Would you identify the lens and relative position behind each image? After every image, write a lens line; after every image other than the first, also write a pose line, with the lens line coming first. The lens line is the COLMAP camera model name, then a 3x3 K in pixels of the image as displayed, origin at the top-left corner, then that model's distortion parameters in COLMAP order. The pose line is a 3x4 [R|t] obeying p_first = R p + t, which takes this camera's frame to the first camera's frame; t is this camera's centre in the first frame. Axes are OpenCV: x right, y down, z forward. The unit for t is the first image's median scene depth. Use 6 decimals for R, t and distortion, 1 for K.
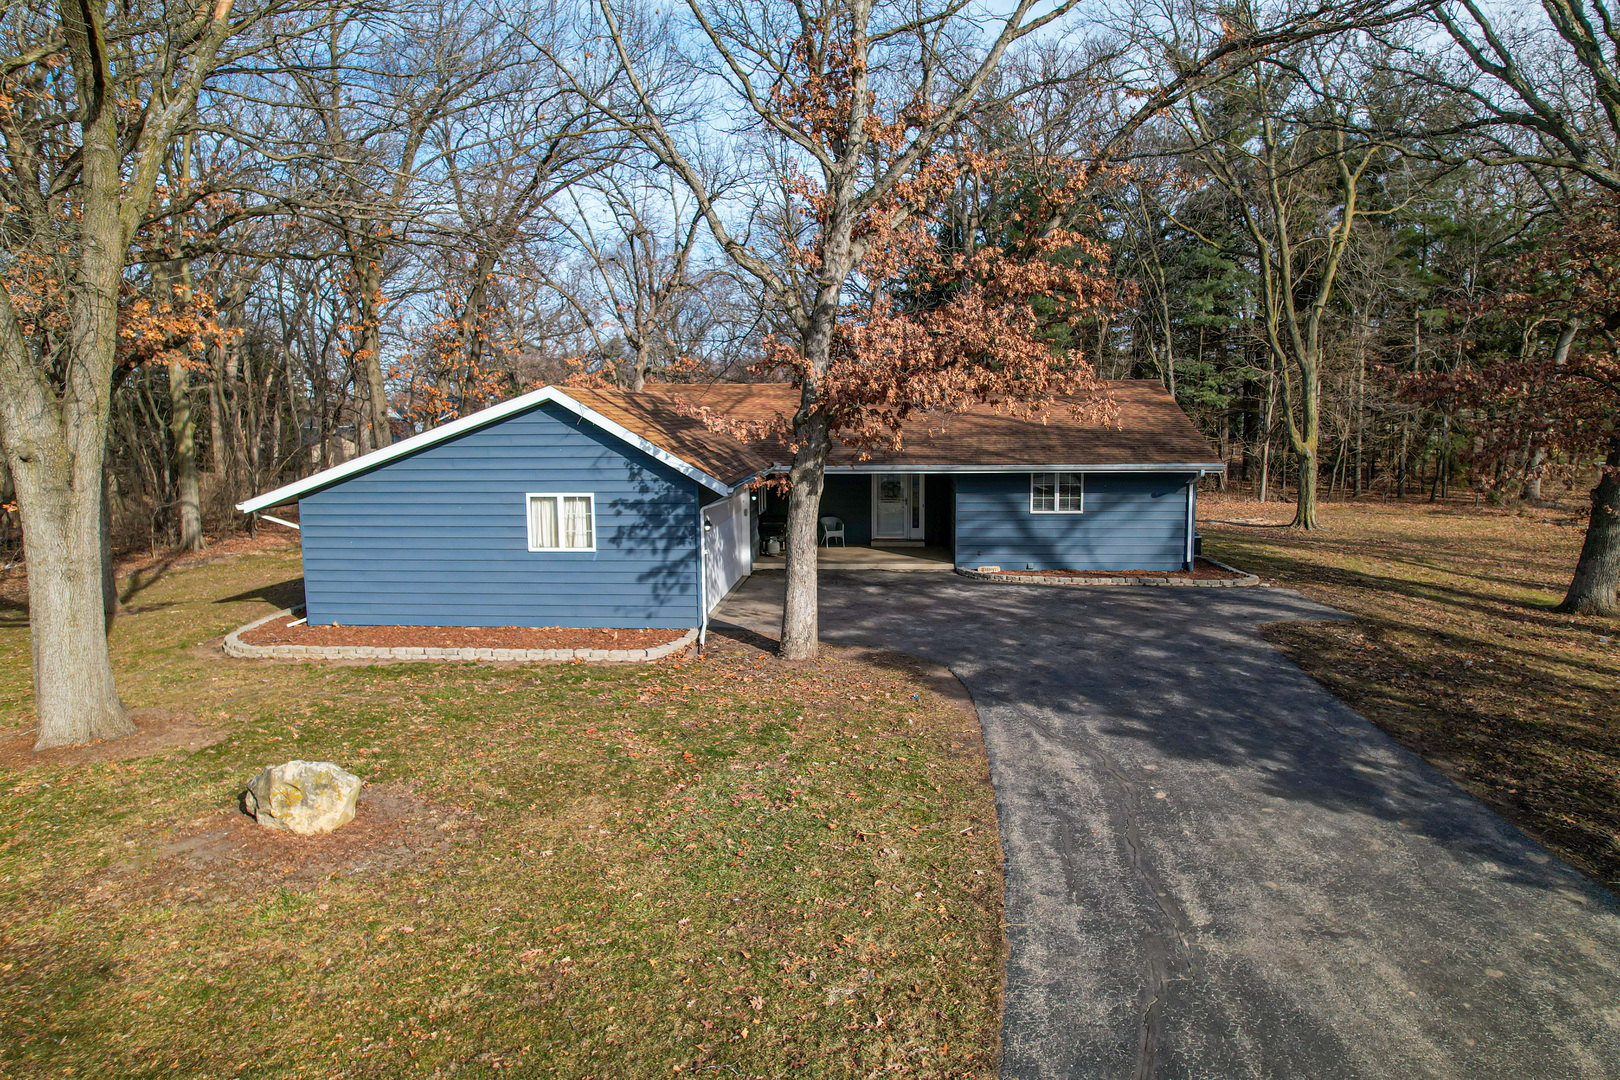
lens RADIAL K [[1032.2, 0, 820.4], [0, 1032.2, 541.2], [0, 0, 1]] dist [-0.086678, 0.075571]
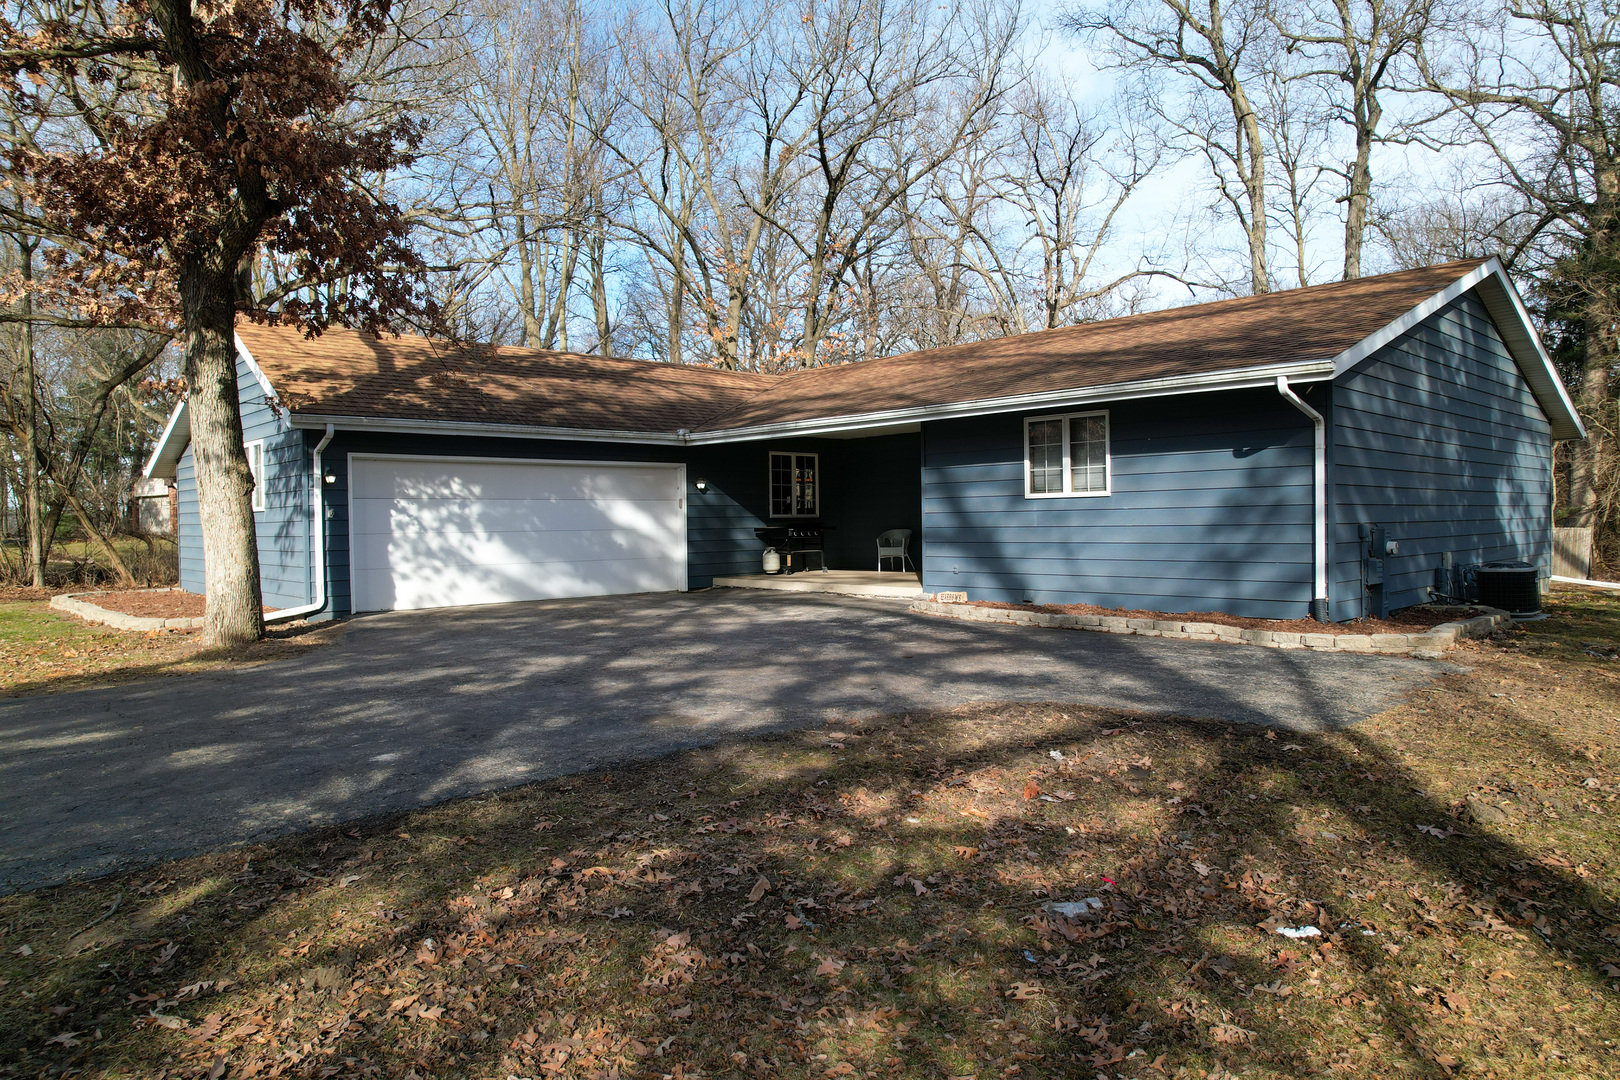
lens RADIAL K [[1030.9, 0, 824.2], [0, 1030.9, 539.7], [0, 0, 1]] dist [-0.075850, 0.068400]
pose [[0.738591, 0.010023, -0.674080, 0.676488], [-0.080907, 0.993980, -0.073870, 0.059391], [0.669282, 0.109098, 0.734956, 0.729721]]
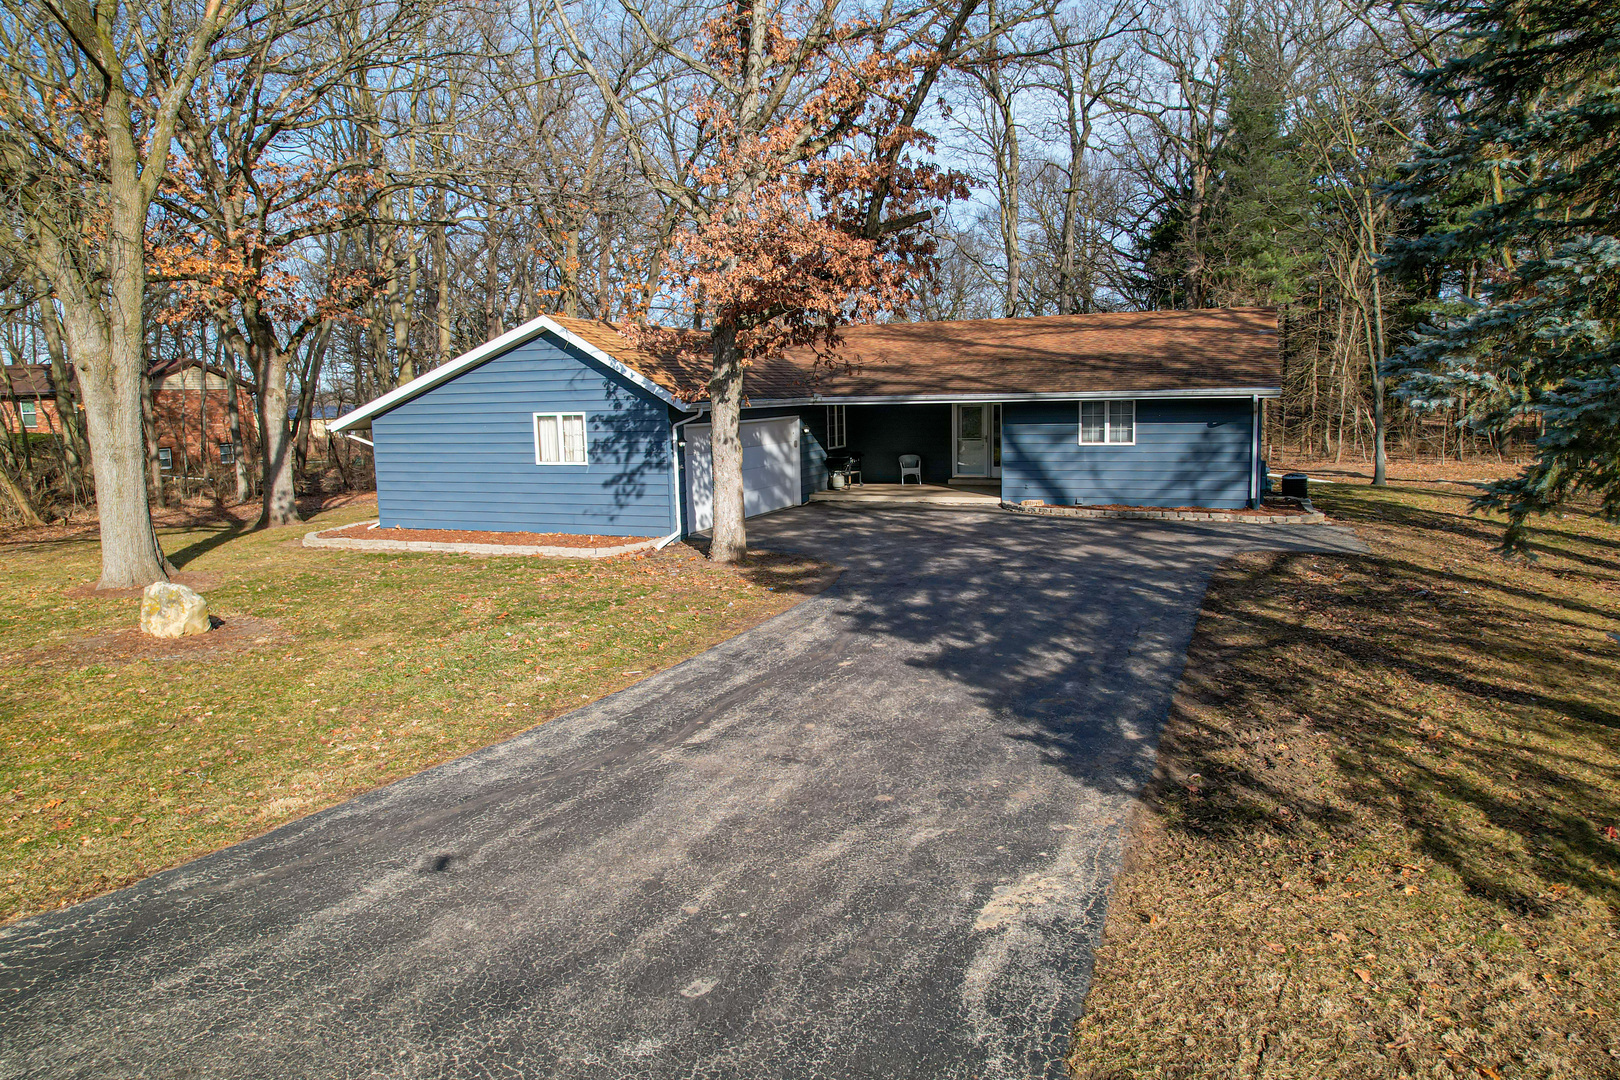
lens RADIAL K [[1057.4, 0, 824.3], [0, 1057.4, 539.7], [0, 0, 1]] dist [-0.076760, 0.069108]
pose [[0.951192, 0.027905, -0.307337, 0.387178], [-0.023443, 0.999559, 0.018200, 0.065645], [0.307709, -0.010107, 0.951427, -0.001526]]
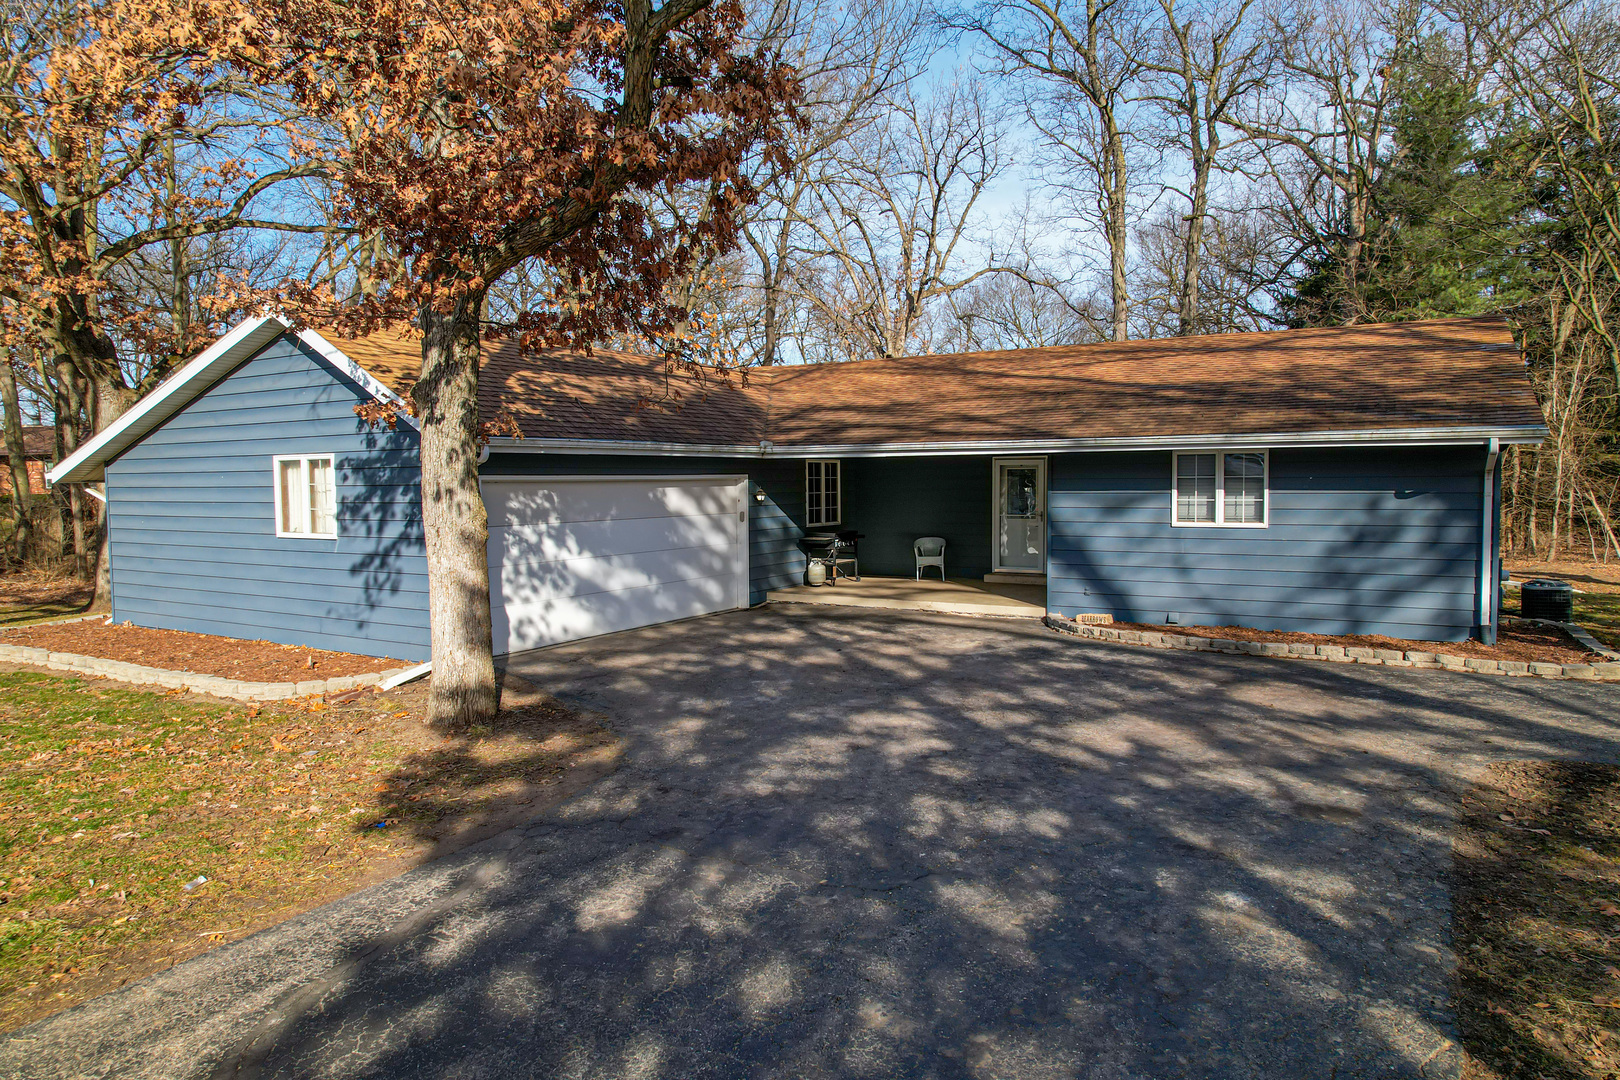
lens RADIAL K [[1030.9, 0, 824.2], [0, 1030.9, 539.7], [0, 0, 1]] dist [-0.075850, 0.068400]
pose [[0.900578, 0.024191, -0.434021, 0.381822], [-0.053995, 0.996943, -0.056471, 0.031823], [0.431328, 0.074292, 0.899131, 0.547349]]
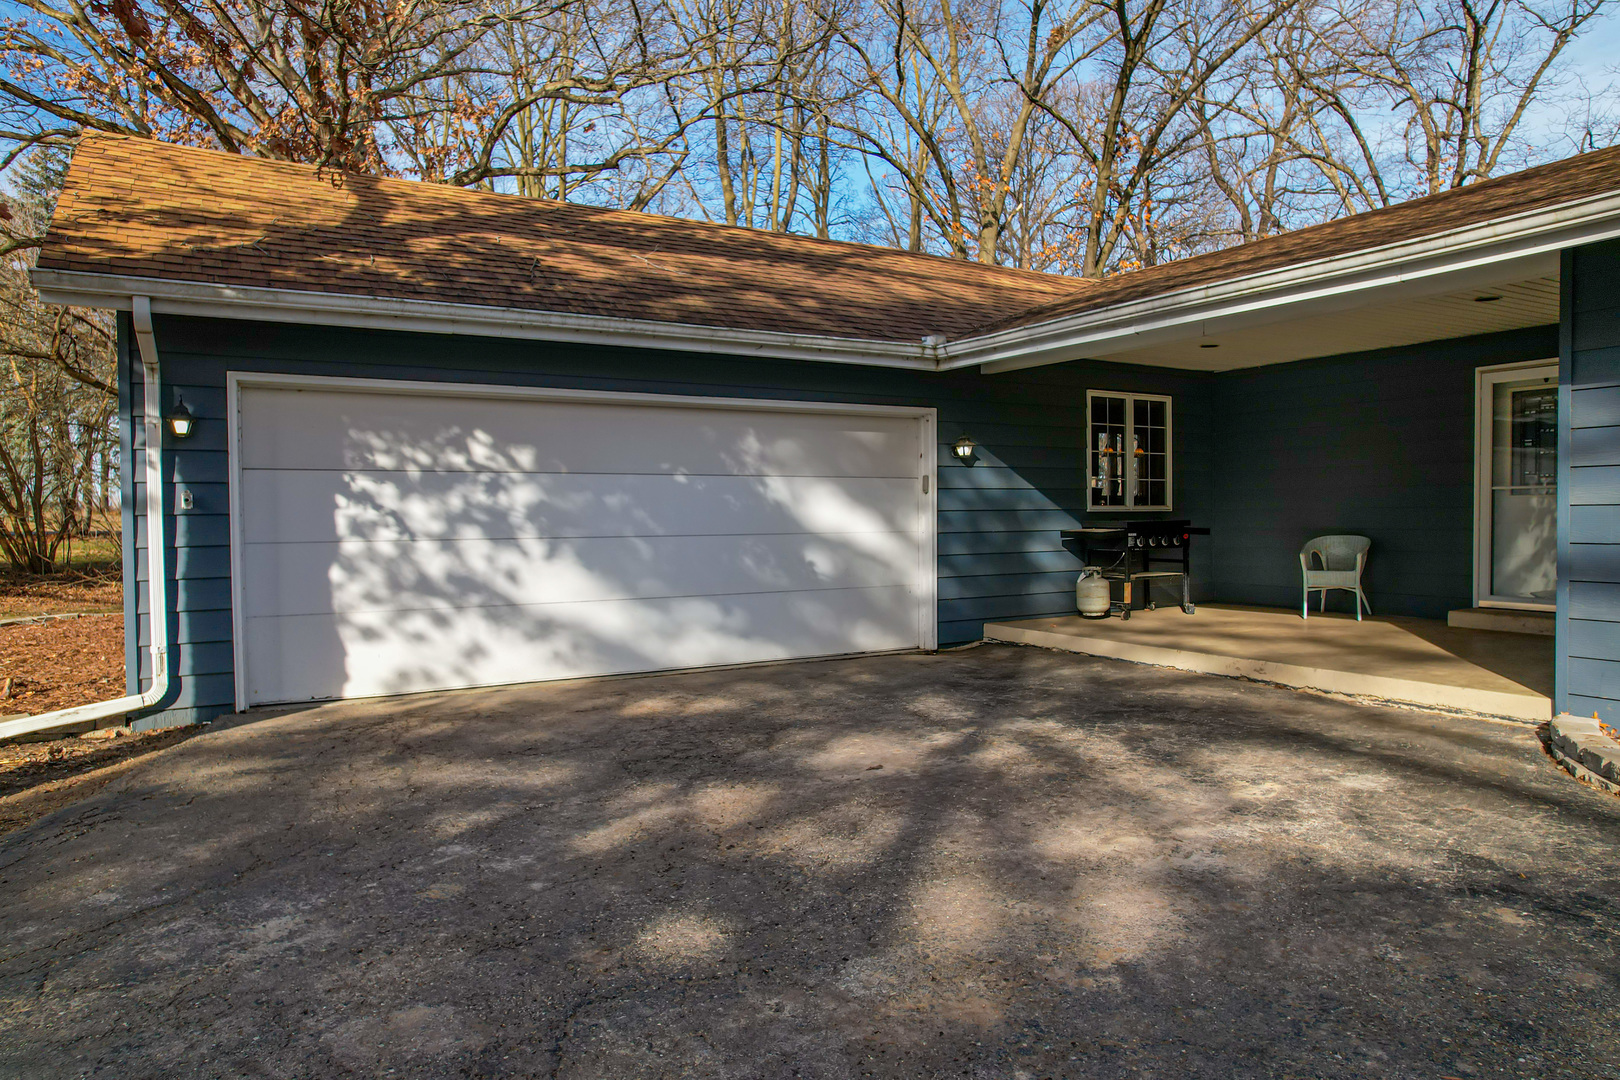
lens RADIAL K [[1027.9, 0, 806.5], [0, 1027.9, 540.8], [0, 0, 1]] dist [-0.080750, 0.058148]
pose [[0.555823, 0.026469, -0.830879, 0.308488], [-0.105949, 0.993598, -0.039222, 0.017886], [0.824522, 0.109831, 0.555069, 1.021392]]
